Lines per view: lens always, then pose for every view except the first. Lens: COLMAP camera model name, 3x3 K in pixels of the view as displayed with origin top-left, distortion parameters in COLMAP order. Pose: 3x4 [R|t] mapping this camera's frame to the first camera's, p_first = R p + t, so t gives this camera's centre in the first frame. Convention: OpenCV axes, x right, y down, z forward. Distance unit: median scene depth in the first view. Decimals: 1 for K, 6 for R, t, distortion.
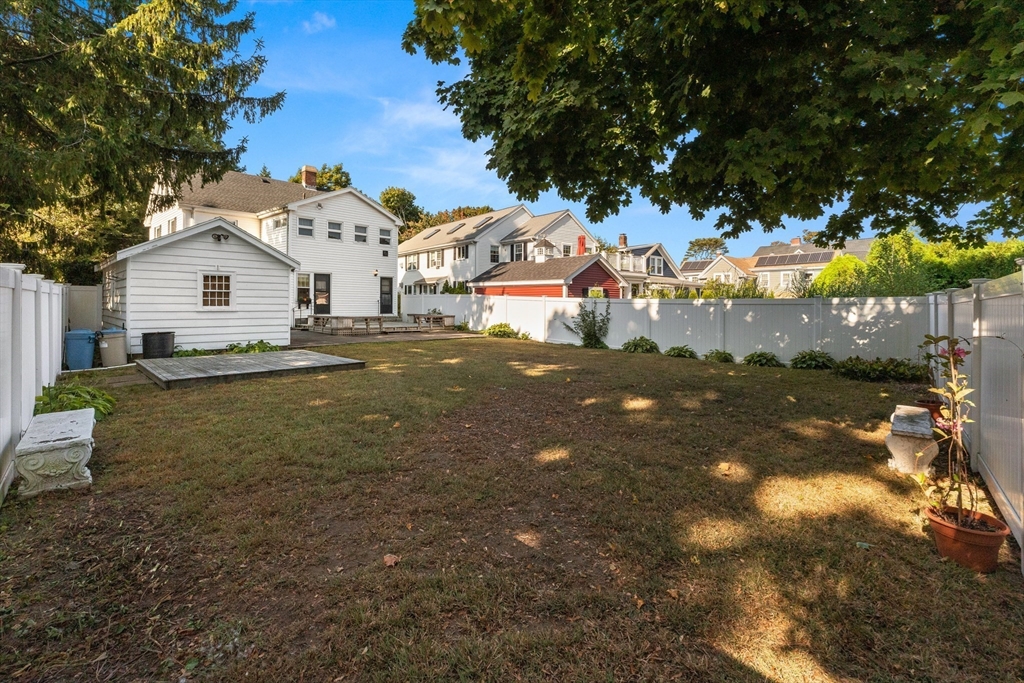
lens RADIAL K [[524.8, 0, 512.0], [0, 524.8, 341.5], [0, 0, 1]] dist [0.034997, 0.000191]
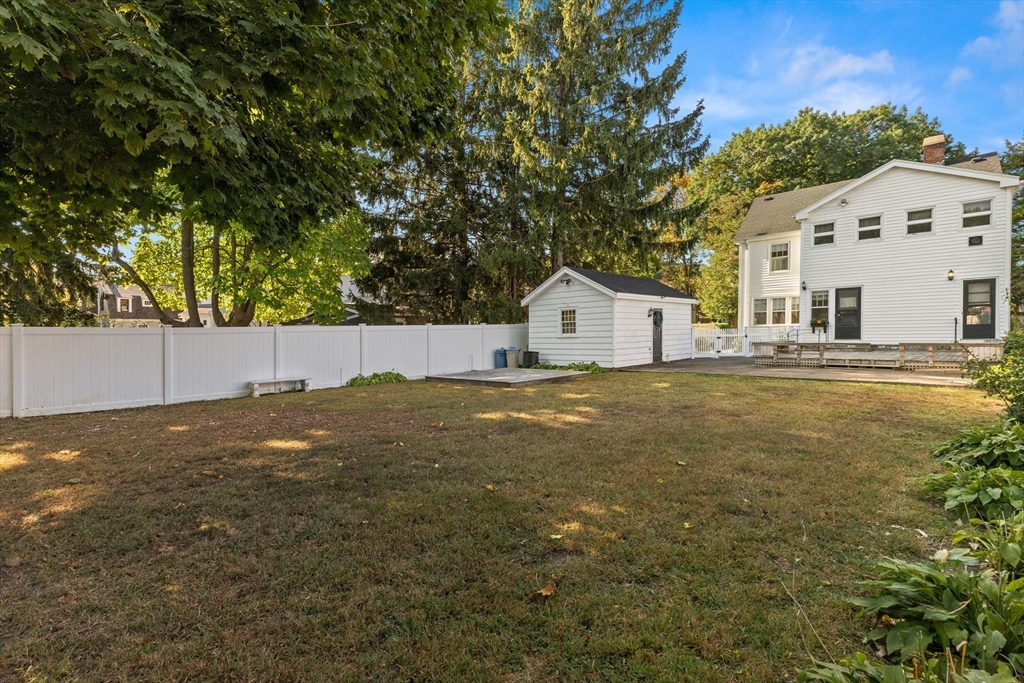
lens RADIAL K [[524.8, 0, 512.0], [0, 524.8, 341.5], [0, 0, 1]] dist [0.034997, 0.000191]
pose [[-0.043854, 0.010166, -0.998986, 0.459055], [-0.052446, 0.998546, 0.012464, -0.033836], [0.997660, 0.052939, -0.043257, 0.557098]]
